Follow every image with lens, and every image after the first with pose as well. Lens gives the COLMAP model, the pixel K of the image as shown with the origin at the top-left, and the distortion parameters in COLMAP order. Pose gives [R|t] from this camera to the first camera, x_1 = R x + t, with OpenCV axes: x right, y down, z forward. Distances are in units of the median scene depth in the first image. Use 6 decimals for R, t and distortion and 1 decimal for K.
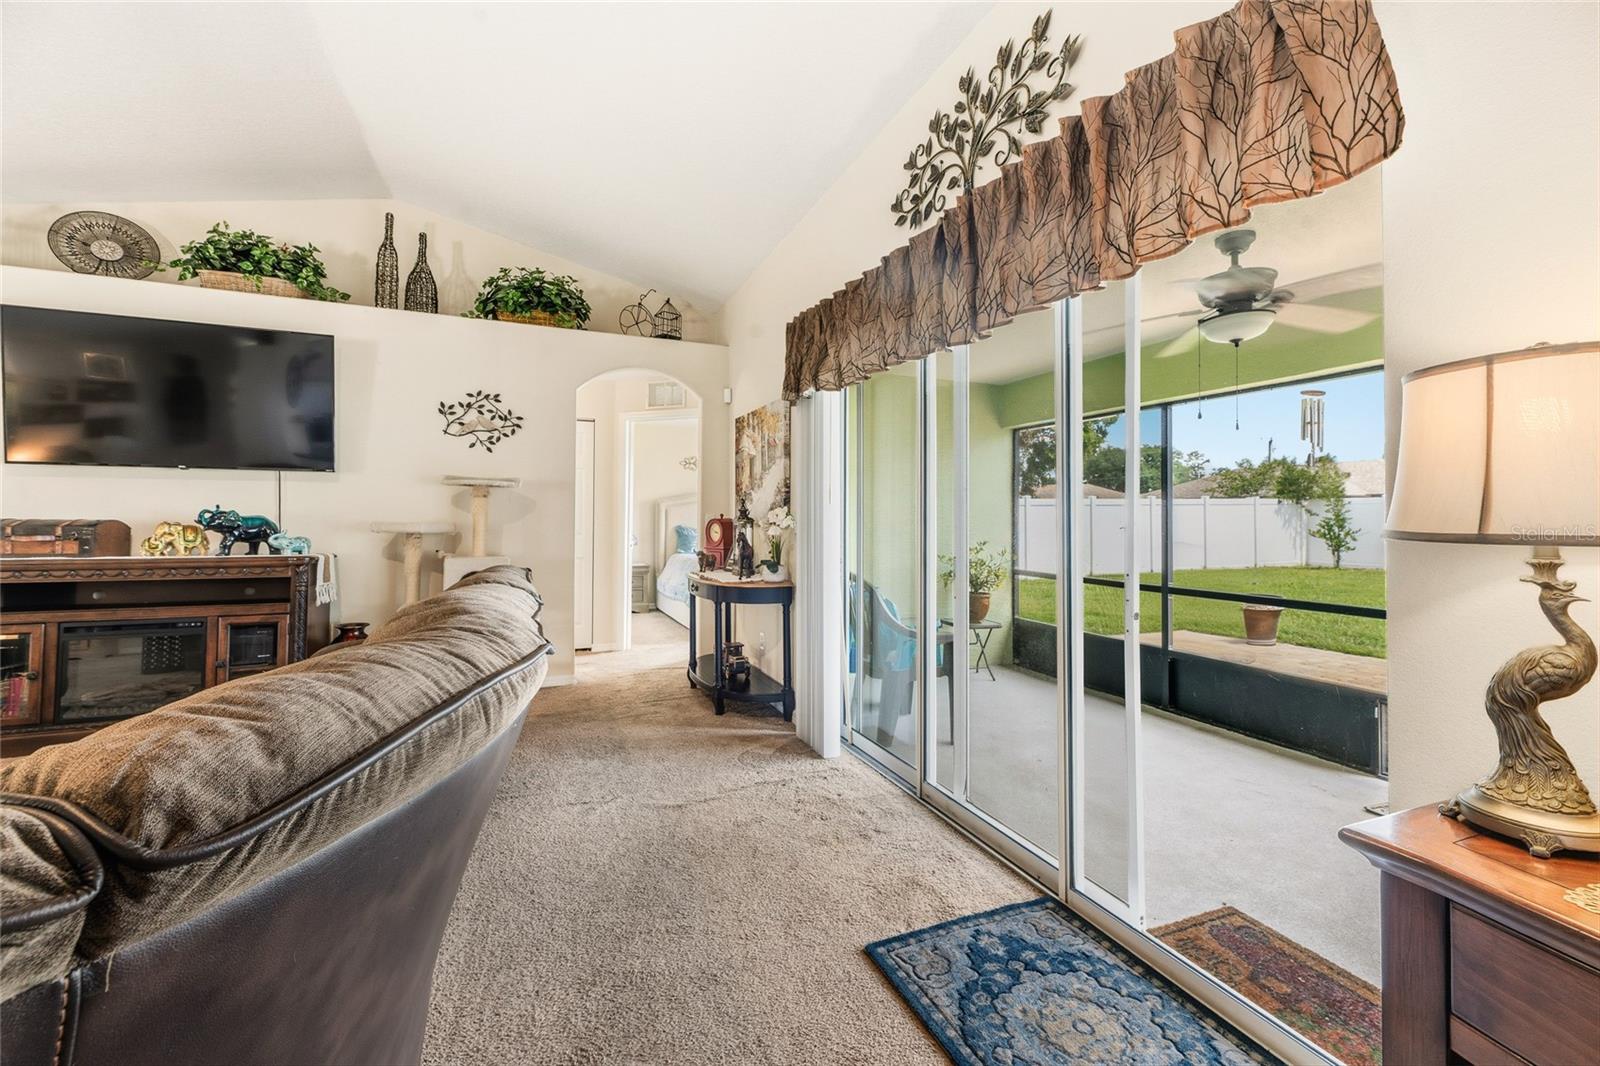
lens RADIAL K [[674.1, 0, 861.7], [0, 674.1, 515.0], [0, 0, 1]] dist [-0.000041, -0.000412]
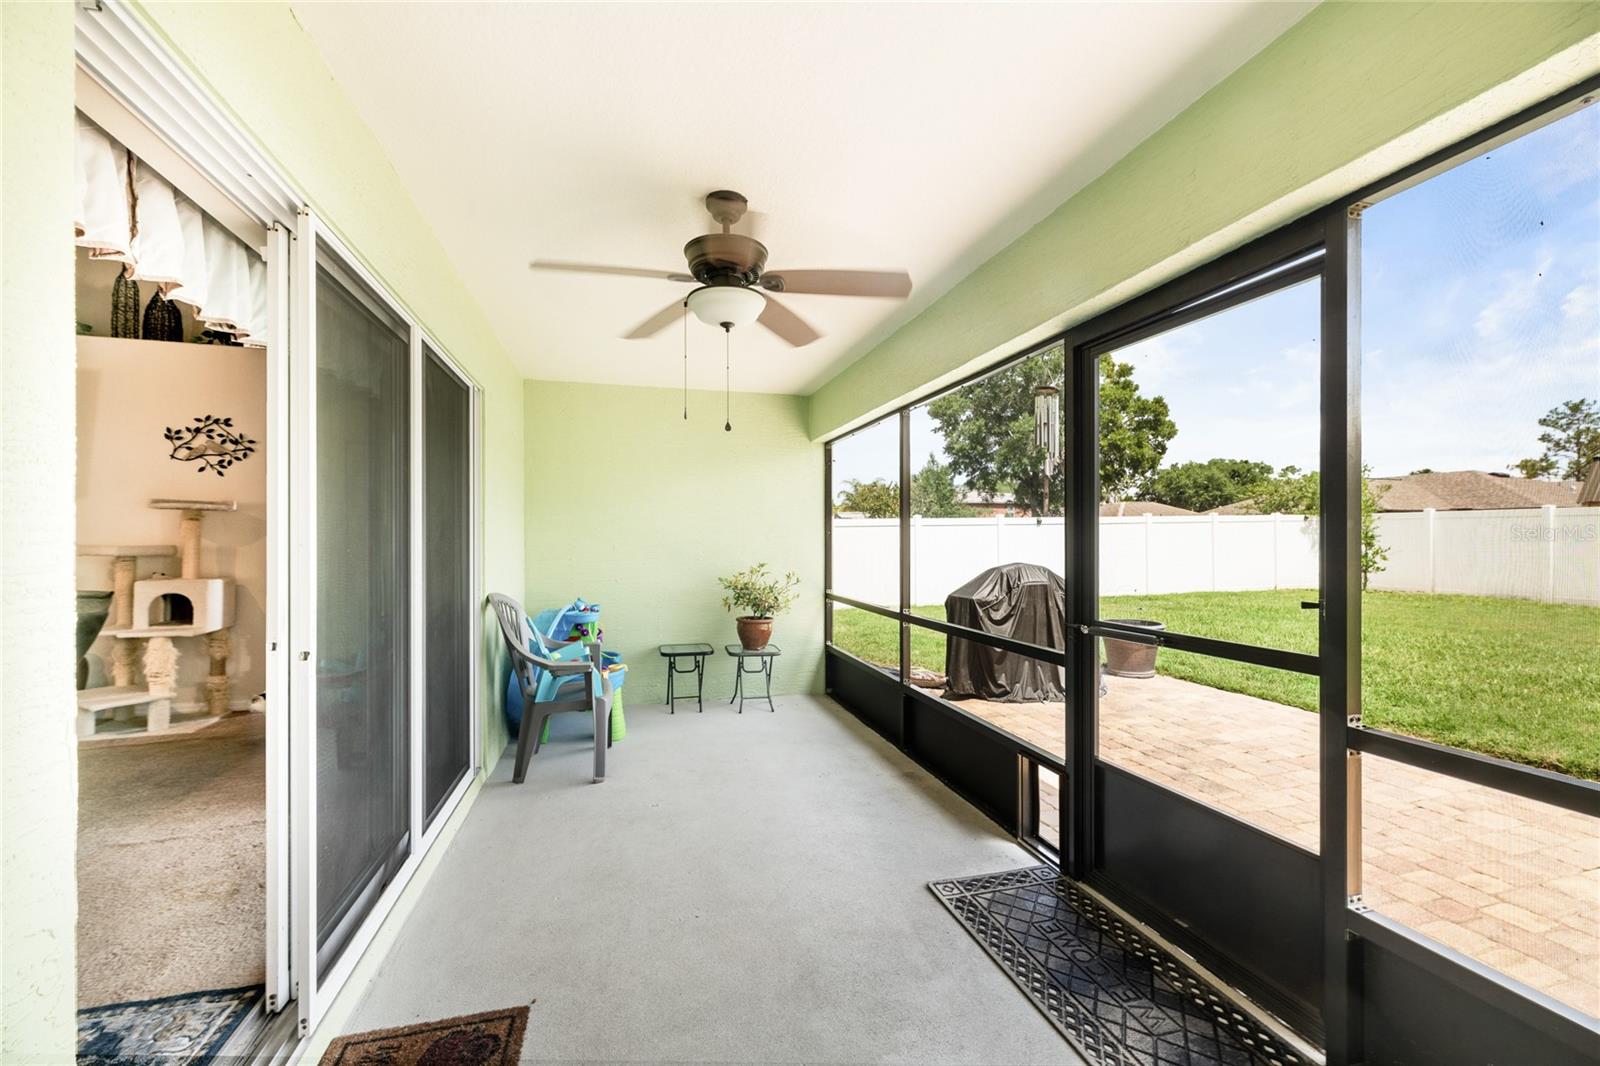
lens RADIAL K [[674.1, 0, 797.4], [0, 674.1, 540.8], [0, 0, 1]] dist [-0.000041, -0.000412]
pose [[0.992305, -0.005691, -0.123686, 0.434350], [0.006617, 0.999953, 0.007078, 0.002945], [0.123640, -0.007842, 0.992296, 0.101661]]
